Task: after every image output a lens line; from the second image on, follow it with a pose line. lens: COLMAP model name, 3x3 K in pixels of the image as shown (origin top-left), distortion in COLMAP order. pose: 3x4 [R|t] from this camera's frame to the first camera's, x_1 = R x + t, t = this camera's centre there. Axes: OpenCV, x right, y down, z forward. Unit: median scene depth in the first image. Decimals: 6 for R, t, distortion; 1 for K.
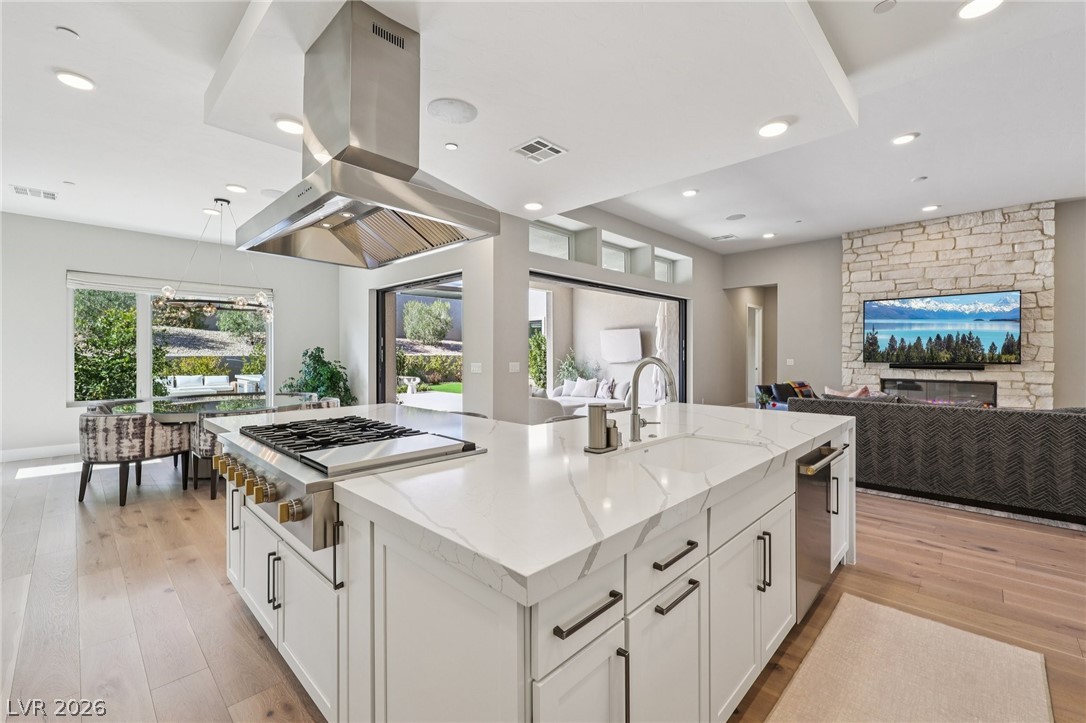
lens RADIAL K [[458.9, 0, 545.7], [0, 458.9, 352.5], [0, 0, 1]] dist [-0.000960, 0.000124]
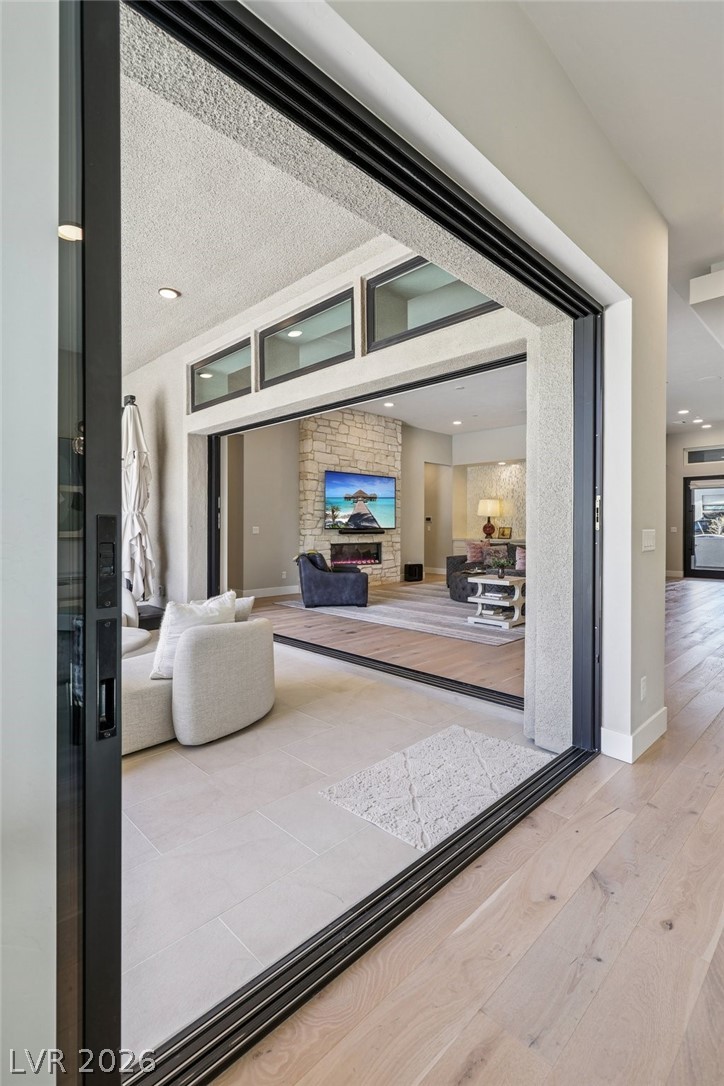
lens RADIAL K [[507.0, 0, 356.5], [0, 507.0, 533.7], [0, 0, 1]] dist [-0.003317, 0.001337]
pose [[0.034473, -0.013537, 0.999314, -0.507543], [-0.005695, 0.999889, 0.013741, 0.016937], [-0.999389, -0.006165, 0.034392, 0.966644]]
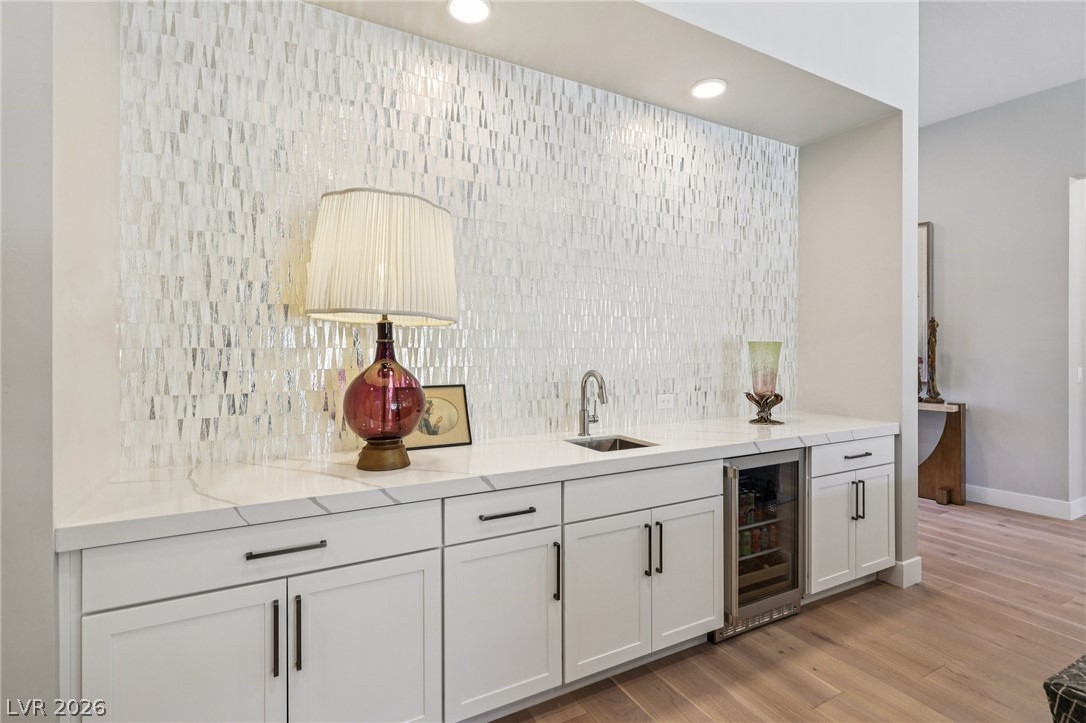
lens RADIAL K [[507.0, 0, 544.3], [0, 507.0, 356.2], [0, 0, 1]] dist [-0.003317, 0.001337]
pose [[-0.947496, 0.004666, 0.319732, 1.042300], [0.005424, 0.999984, 0.001481, -0.001507], [-0.319720, 0.003138, -0.947507, 0.798498]]
